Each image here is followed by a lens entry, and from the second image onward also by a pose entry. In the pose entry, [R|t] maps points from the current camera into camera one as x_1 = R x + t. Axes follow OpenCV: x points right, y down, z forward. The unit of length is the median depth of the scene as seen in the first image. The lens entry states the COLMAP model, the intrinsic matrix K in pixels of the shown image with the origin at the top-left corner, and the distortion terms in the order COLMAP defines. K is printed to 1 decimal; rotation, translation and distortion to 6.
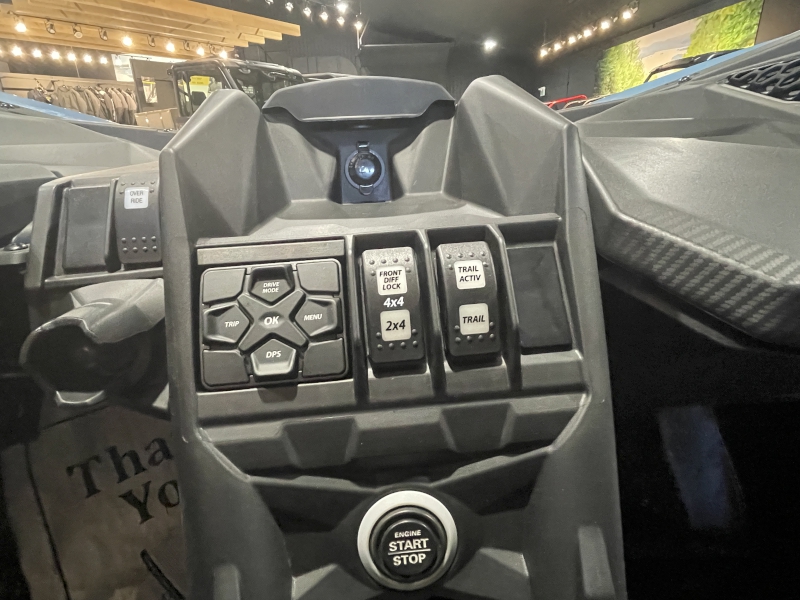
lens RADIAL K [[435.3, 0, 400.0], [0, 435.3, 300.0], [0, 0, 1]] dist [-0.004897, -0.002239]
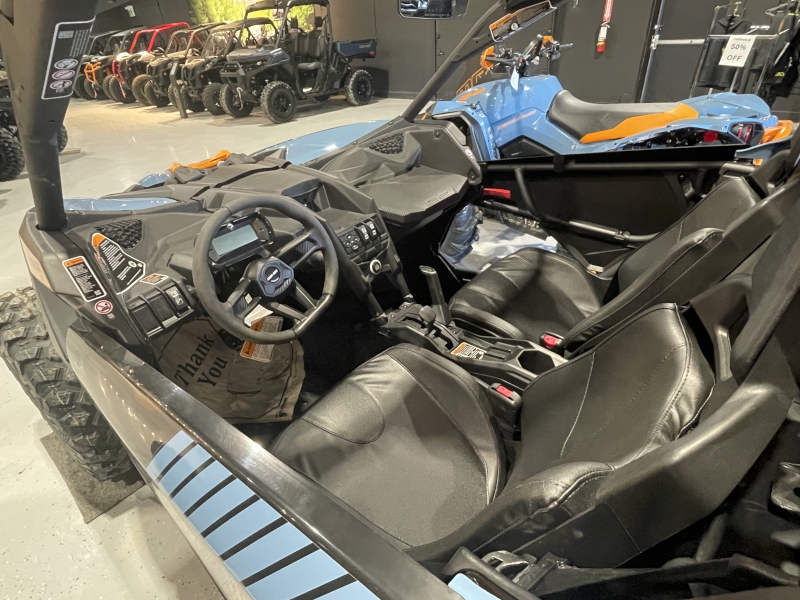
lens RADIAL K [[435.3, 0, 400.0], [0, 435.3, 300.0], [0, 0, 1]] dist [-0.004897, -0.002239]
pose [[0.694913, -0.391911, 0.602911, -3.941342], [0.280615, 0.919751, 0.274432, -0.719993], [-0.662081, -0.021521, 0.749123, -4.270749]]
